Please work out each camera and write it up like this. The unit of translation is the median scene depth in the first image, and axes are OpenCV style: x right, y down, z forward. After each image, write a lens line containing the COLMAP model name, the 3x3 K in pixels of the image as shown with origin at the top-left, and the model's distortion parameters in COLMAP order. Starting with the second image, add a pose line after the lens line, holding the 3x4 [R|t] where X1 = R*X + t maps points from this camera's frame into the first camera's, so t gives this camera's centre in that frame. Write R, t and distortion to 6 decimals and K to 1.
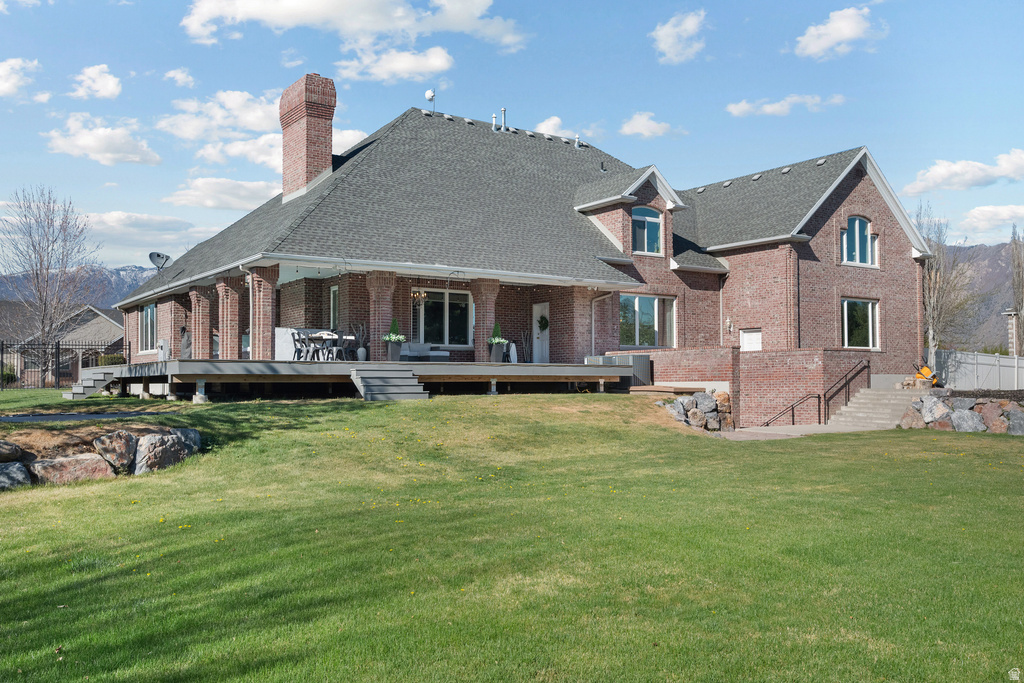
lens RADIAL K [[889.9, 0, 518.8], [0, 889.9, 348.6], [0, 0, 1]] dist [0.006320, -0.010331]
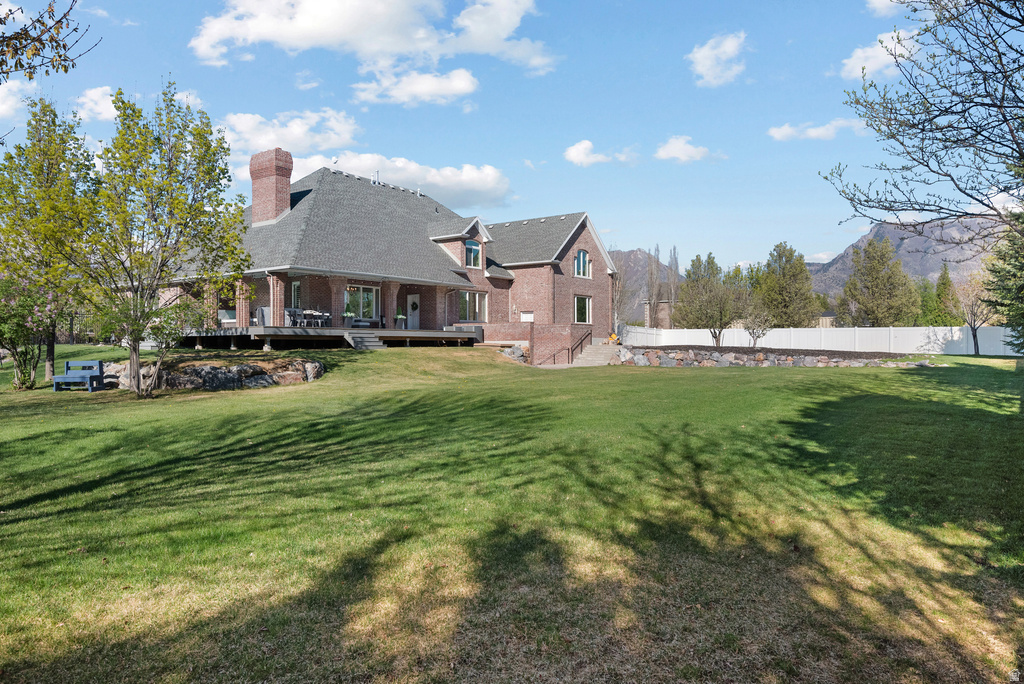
lens RADIAL K [[678.2, 0, 509.3], [0, 678.2, 341.7], [0, 0, 1]] dist [-0.002120, -0.000786]
pose [[0.949130, 0.004147, 0.314857, -0.205833], [-0.014824, 0.999393, 0.031525, -0.004470], [-0.314535, -0.034588, 0.948616, -0.283889]]
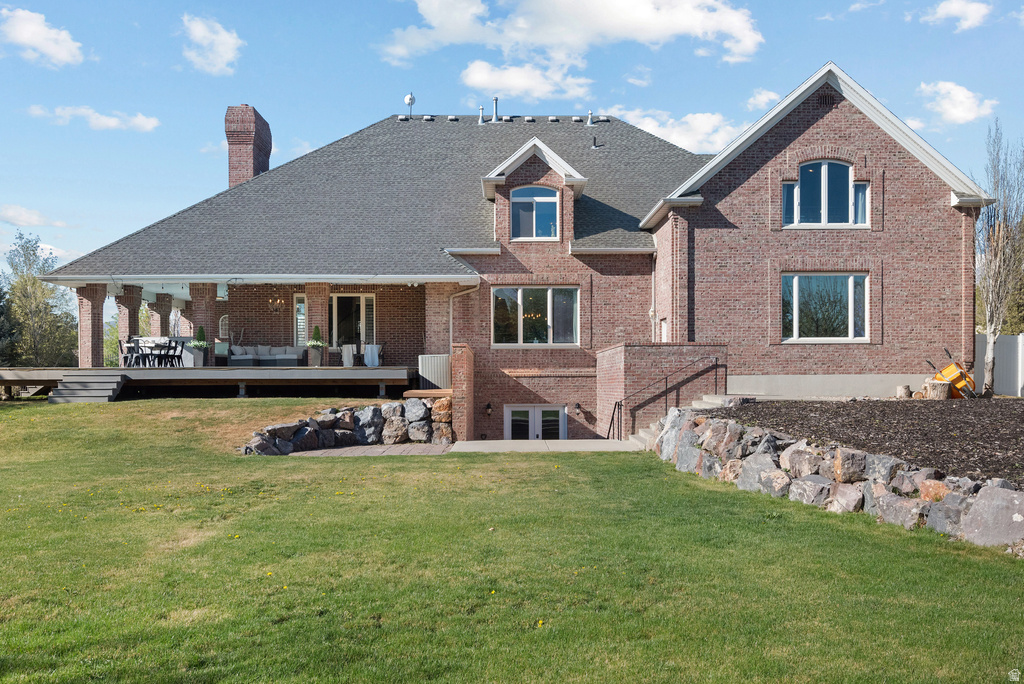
lens RADIAL K [[827.9, 0, 509.5], [0, 827.9, 391.9], [0, 0, 1]] dist [-0.004121, 0.001915]
pose [[0.831224, 0.008923, -0.555866, 0.585210], [0.022193, 0.998542, 0.049215, 0.003767], [0.555494, -0.053245, 0.829814, 0.298299]]
